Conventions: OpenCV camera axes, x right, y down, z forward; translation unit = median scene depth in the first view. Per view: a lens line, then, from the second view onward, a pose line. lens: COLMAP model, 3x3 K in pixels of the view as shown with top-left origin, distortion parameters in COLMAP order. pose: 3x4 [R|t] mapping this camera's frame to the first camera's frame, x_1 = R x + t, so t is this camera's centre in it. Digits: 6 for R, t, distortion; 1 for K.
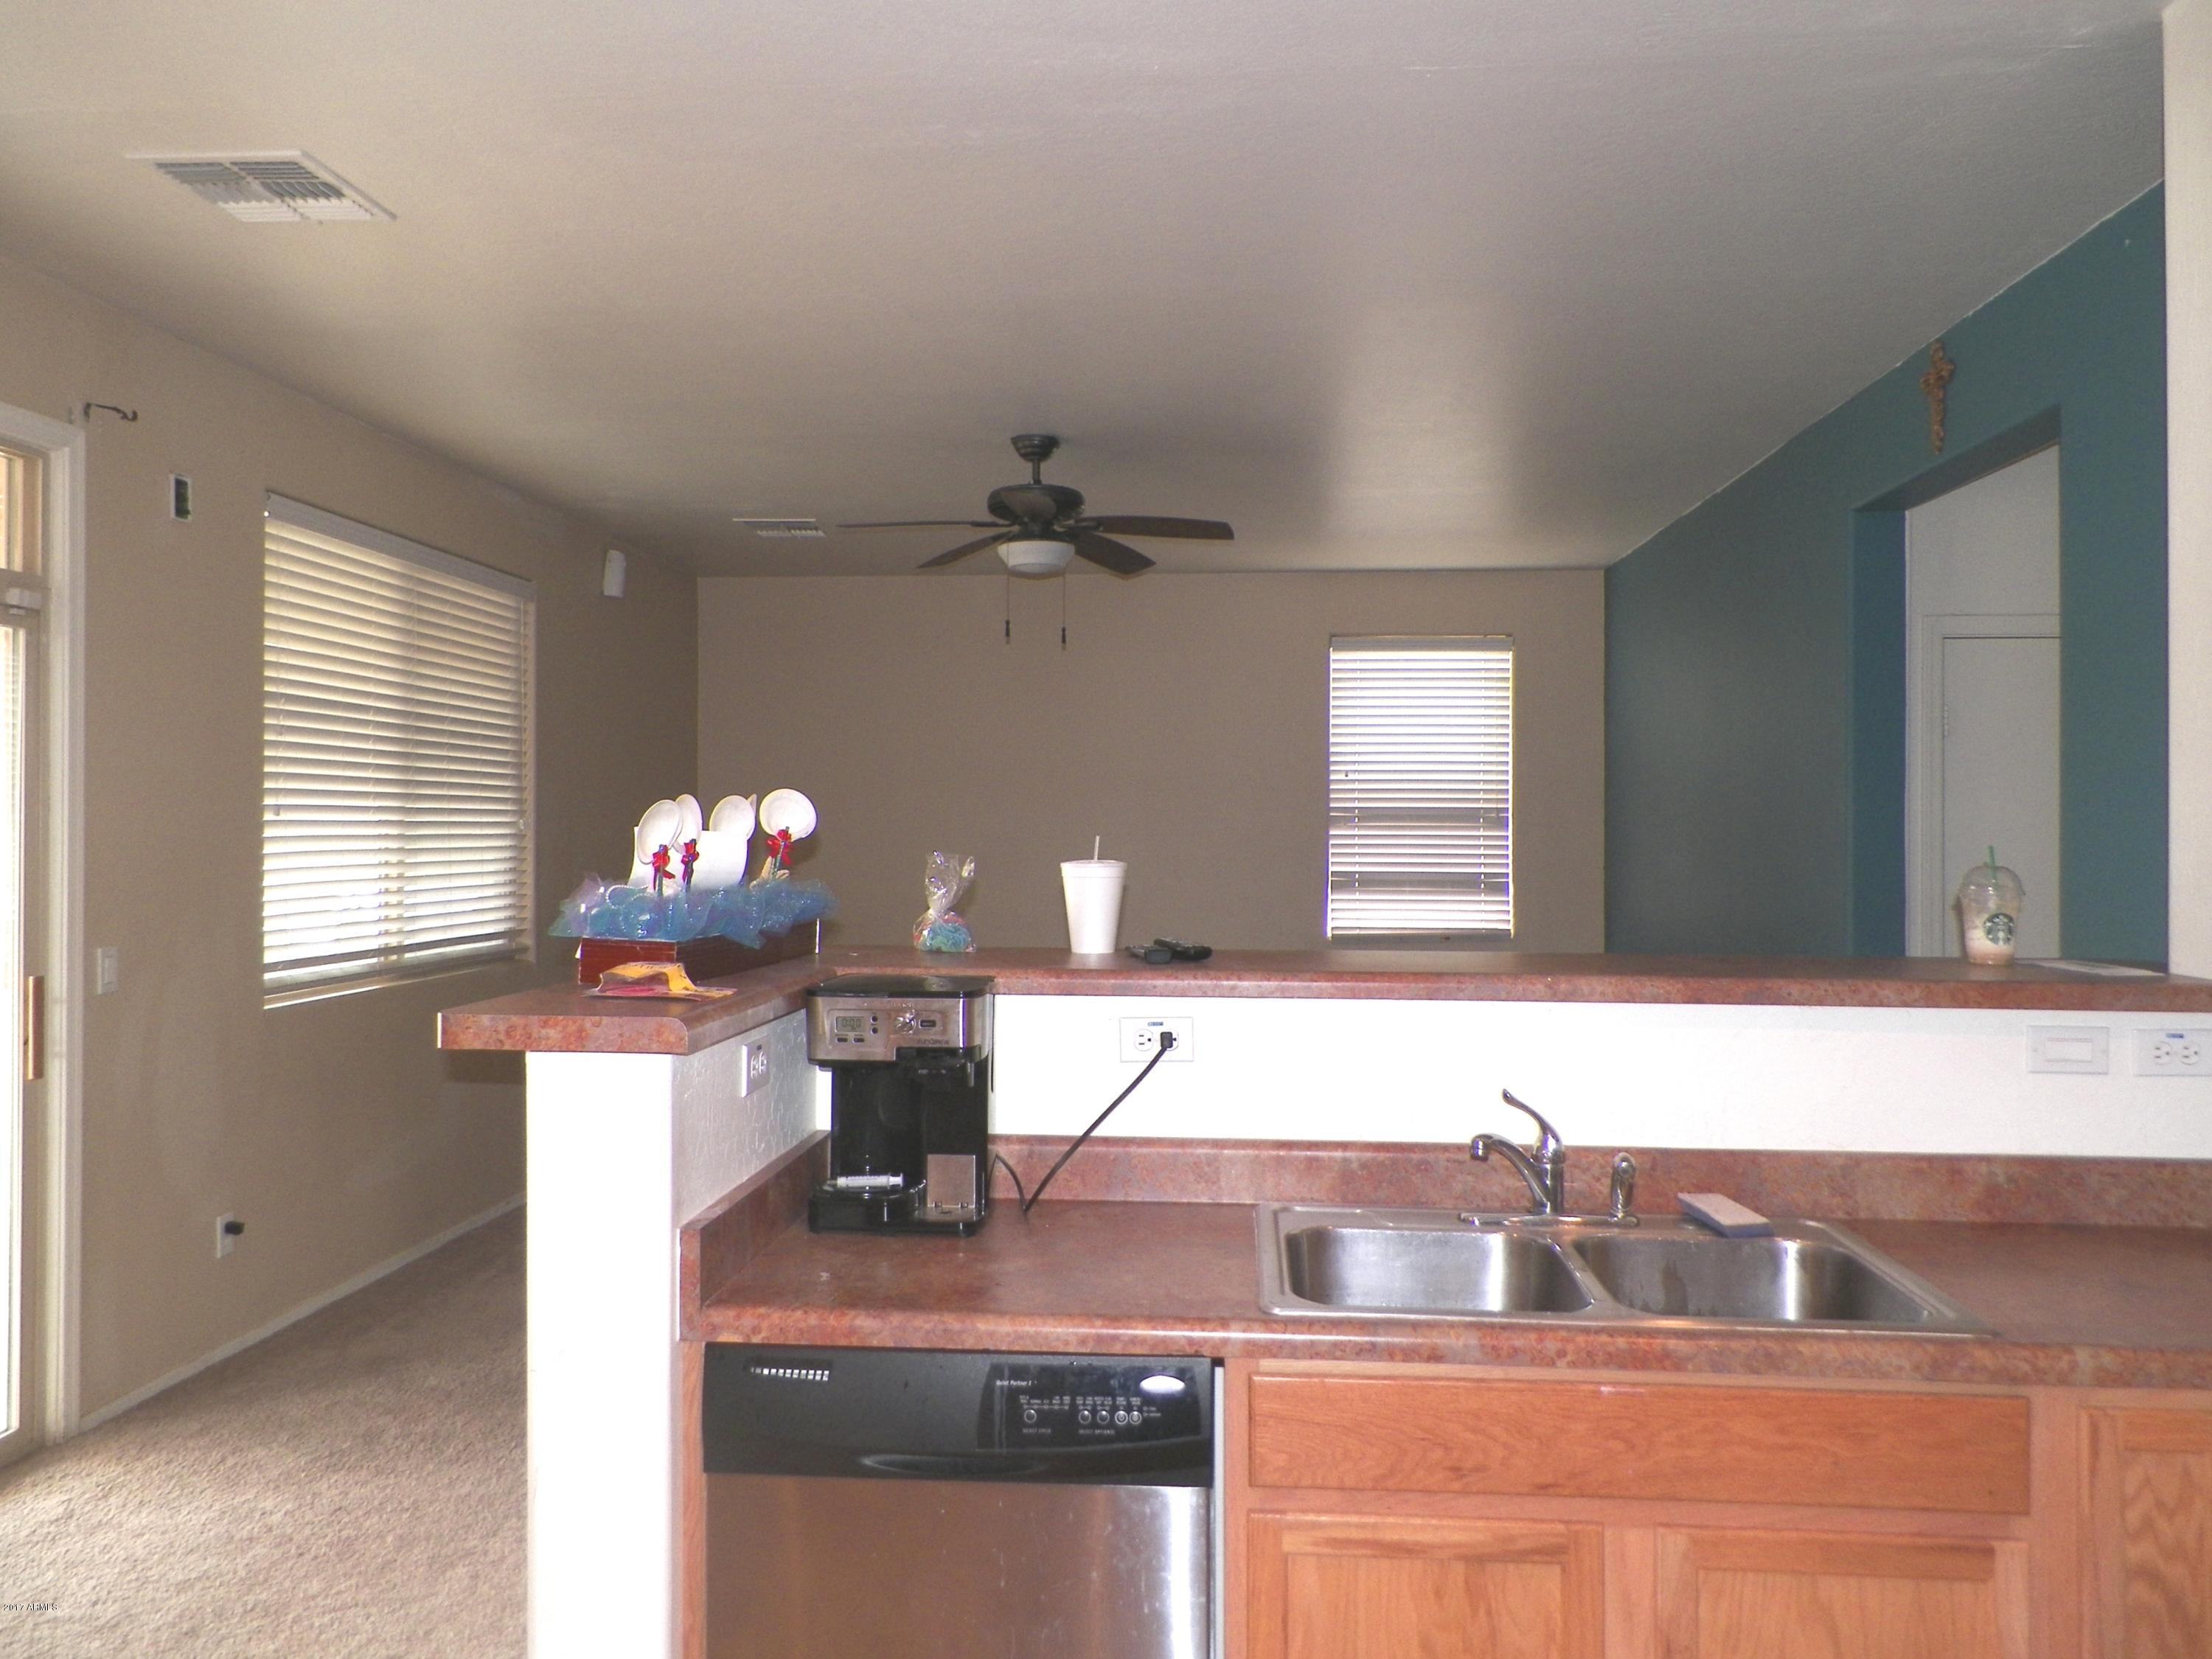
lens RADIAL K [[1667.3, 0, 1106.0], [0, 1667.3, 829.5], [0, 0, 1]] dist [0.012942, -0.010118]
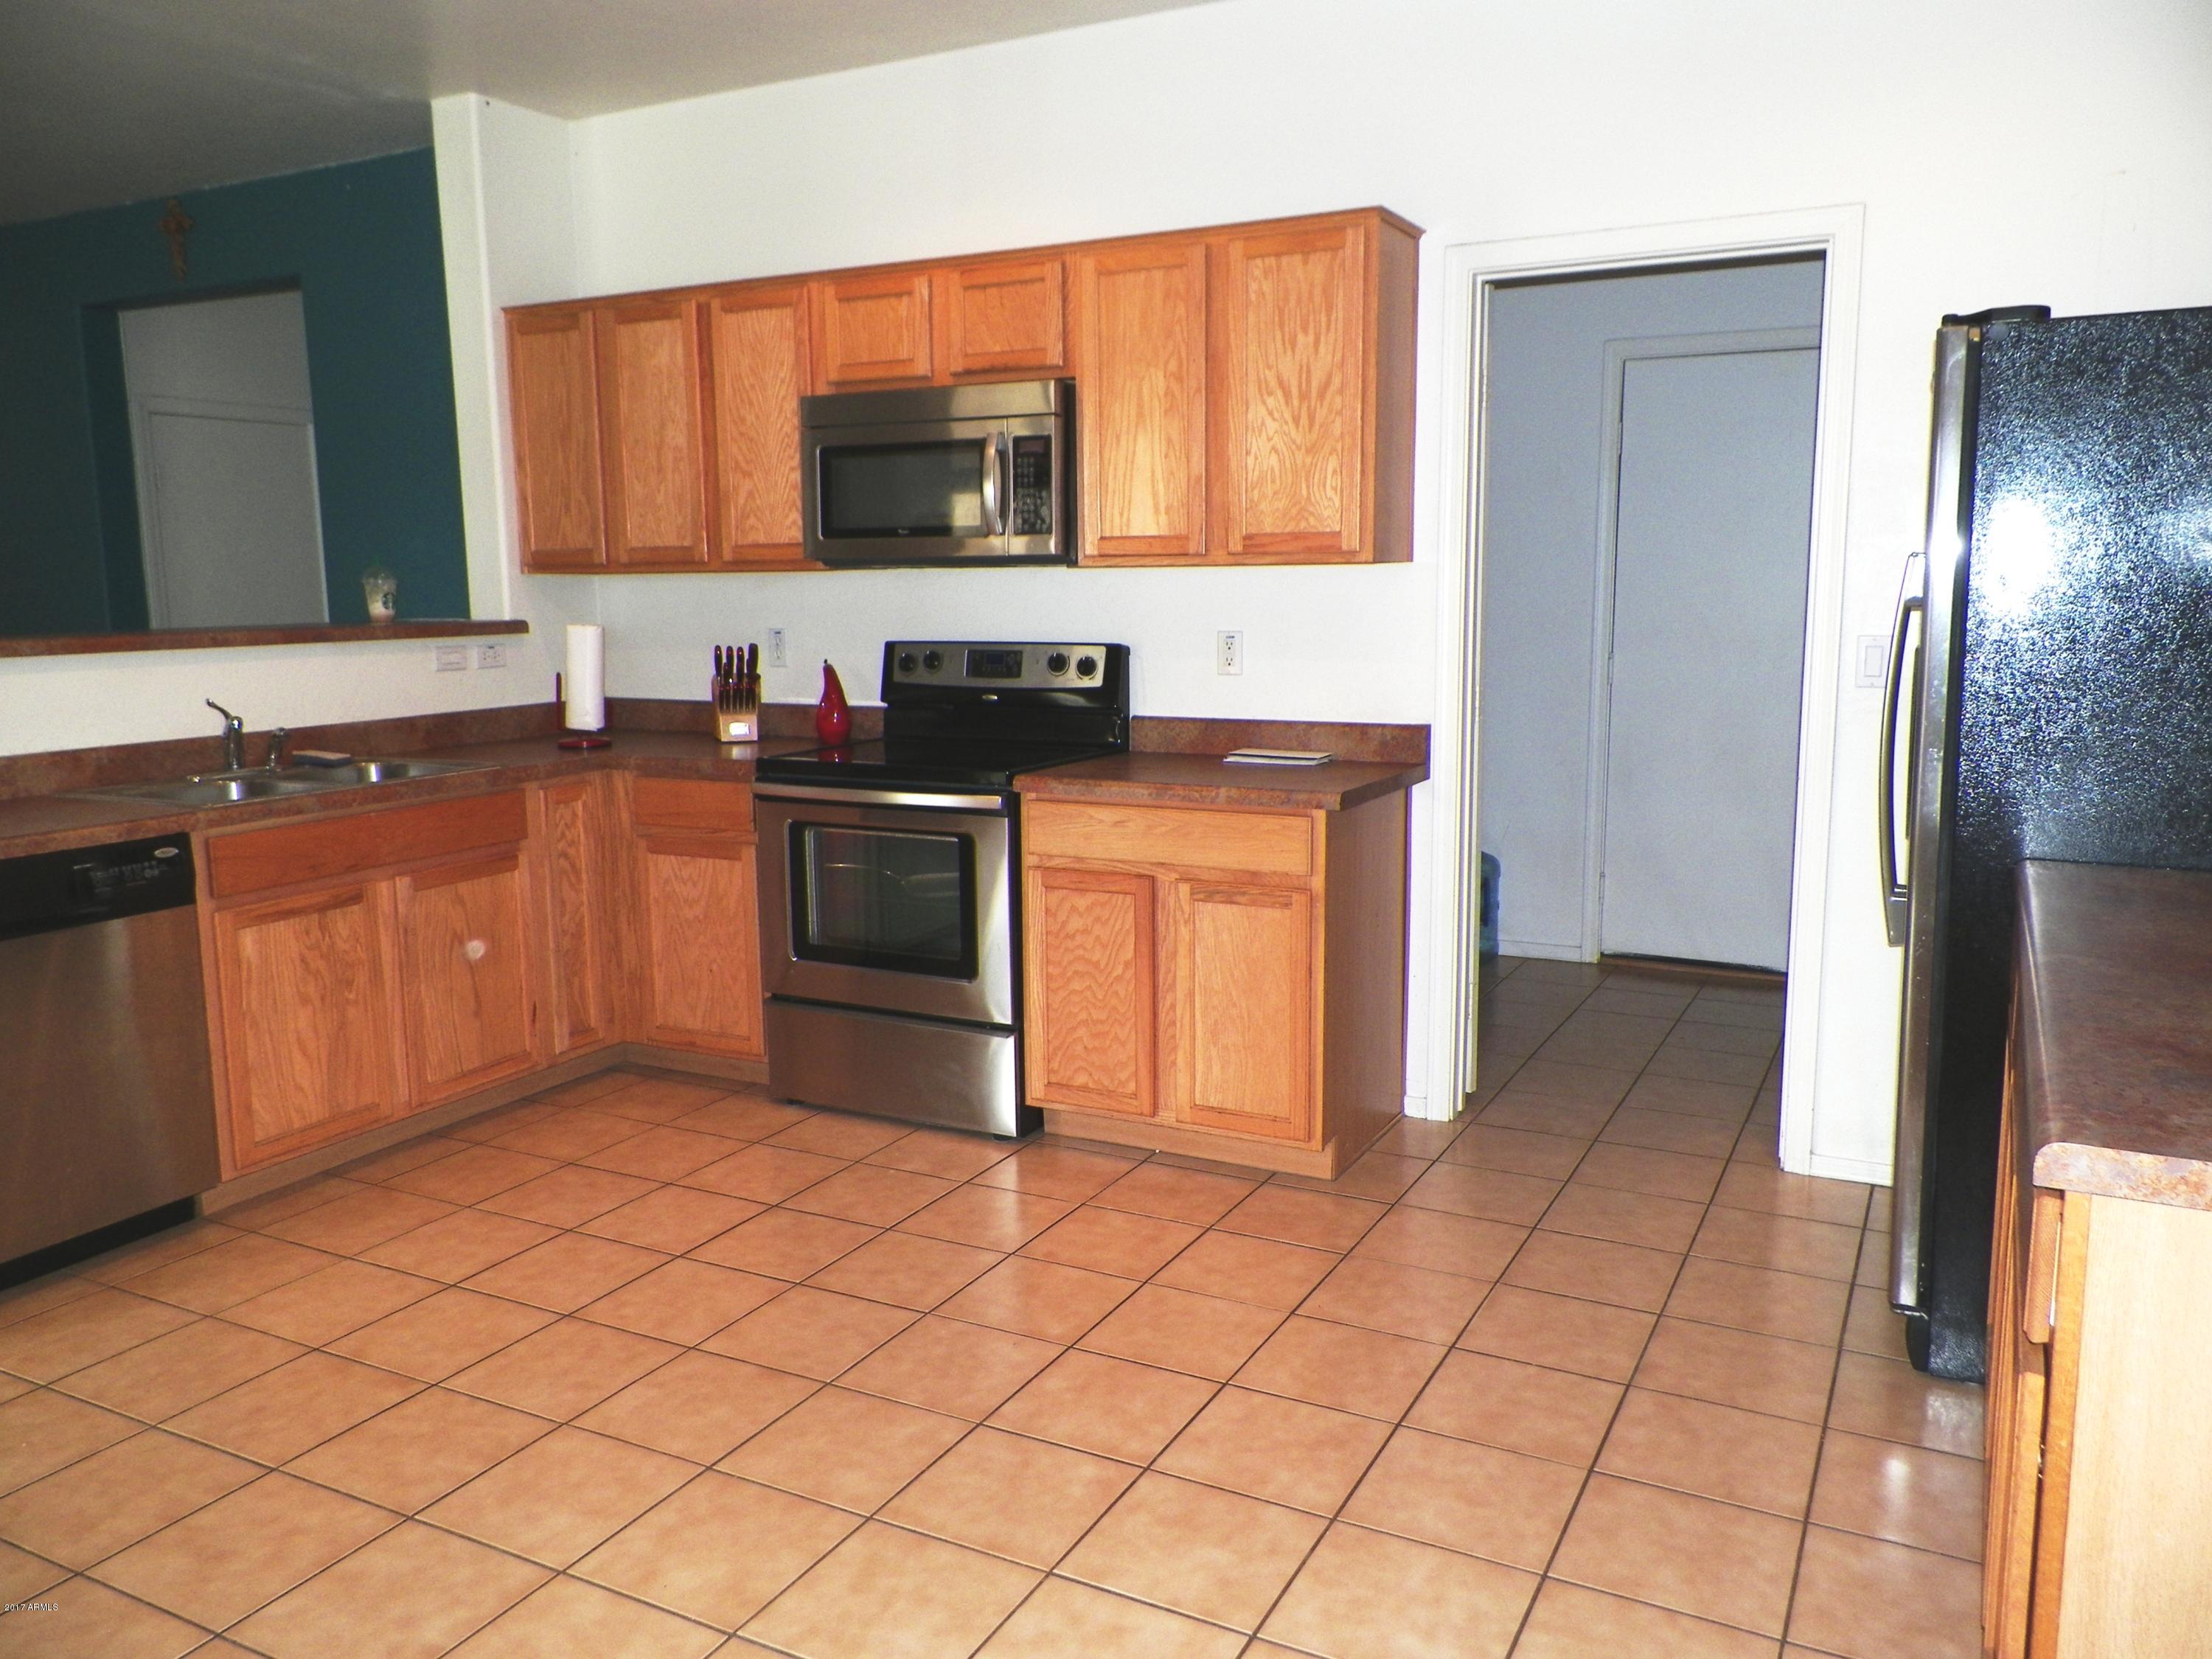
lens RADIAL K [[1667.3, 0, 1106.0], [0, 1667.3, 829.5], [0, 0, 1]] dist [0.012942, -0.010118]
pose [[0.385995, -0.147267, 0.910670, -1.208246], [0.011195, 0.987851, 0.155002, 0.042116], [-0.922433, -0.049635, 0.382954, -0.615451]]
